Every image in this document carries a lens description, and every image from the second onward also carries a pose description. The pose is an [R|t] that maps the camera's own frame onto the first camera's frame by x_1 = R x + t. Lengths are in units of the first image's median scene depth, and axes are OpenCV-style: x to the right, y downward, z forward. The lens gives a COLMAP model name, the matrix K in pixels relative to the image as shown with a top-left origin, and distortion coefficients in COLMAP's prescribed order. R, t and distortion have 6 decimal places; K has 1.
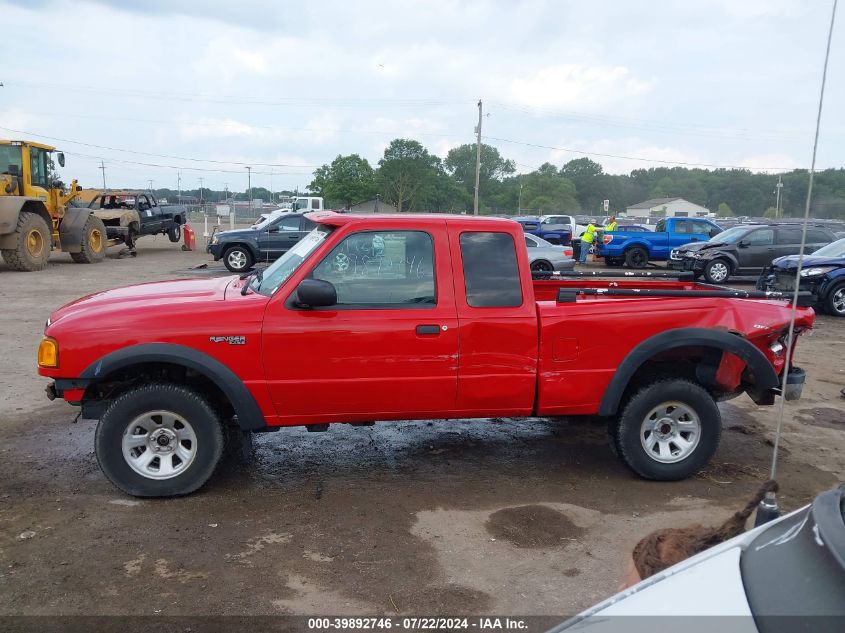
lens RADIAL K [[663.8, 0, 430.6], [0, 663.8, 318.4], [0, 0, 1]] dist [0.008379, -0.004970]
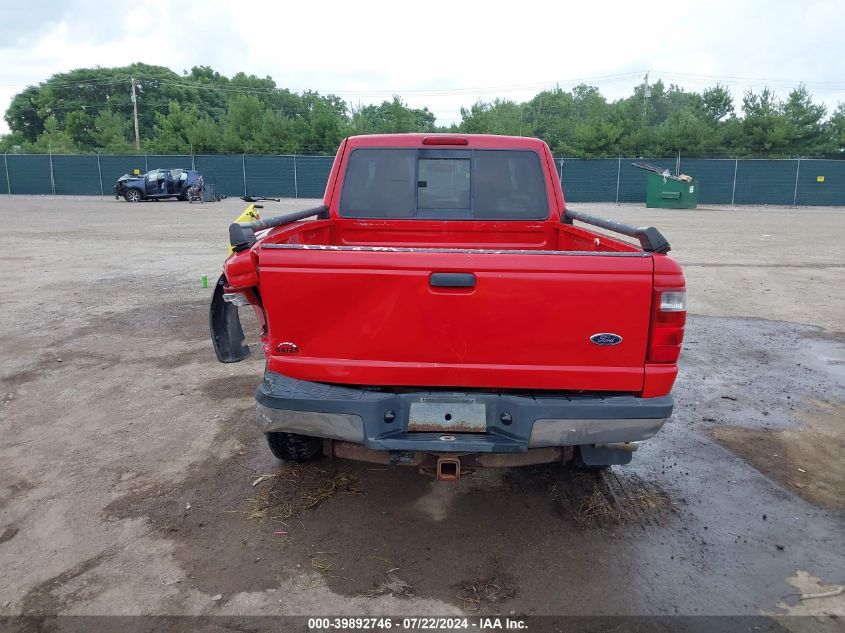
lens RADIAL K [[663.8, 0, 430.6], [0, 663.8, 318.4], [0, 0, 1]] dist [0.008379, -0.004970]
pose [[-0.149785, 0.175412, -0.973034, 0.829441], [-0.163951, 0.966105, 0.199401, -0.076048], [0.975030, 0.189398, -0.115949, 0.942648]]
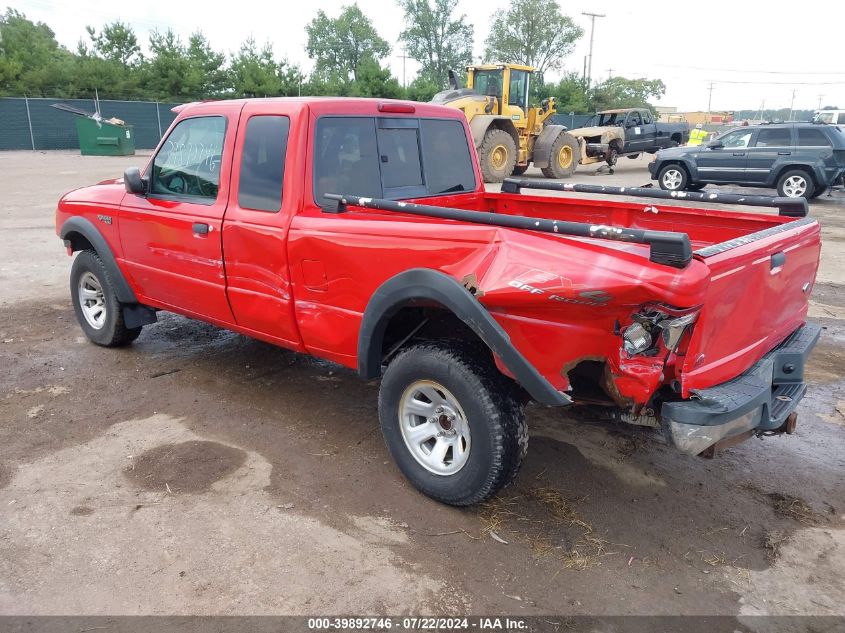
lens RADIAL K [[656.5, 0, 422.1], [0, 656.5, 327.8], [0, 0, 1]] dist [0.060043, -0.084134]
pose [[0.655757, 0.201295, -0.727642, 0.605561], [-0.108664, 0.978930, 0.172883, -0.027320], [0.747111, -0.034301, 0.663814, 0.427396]]
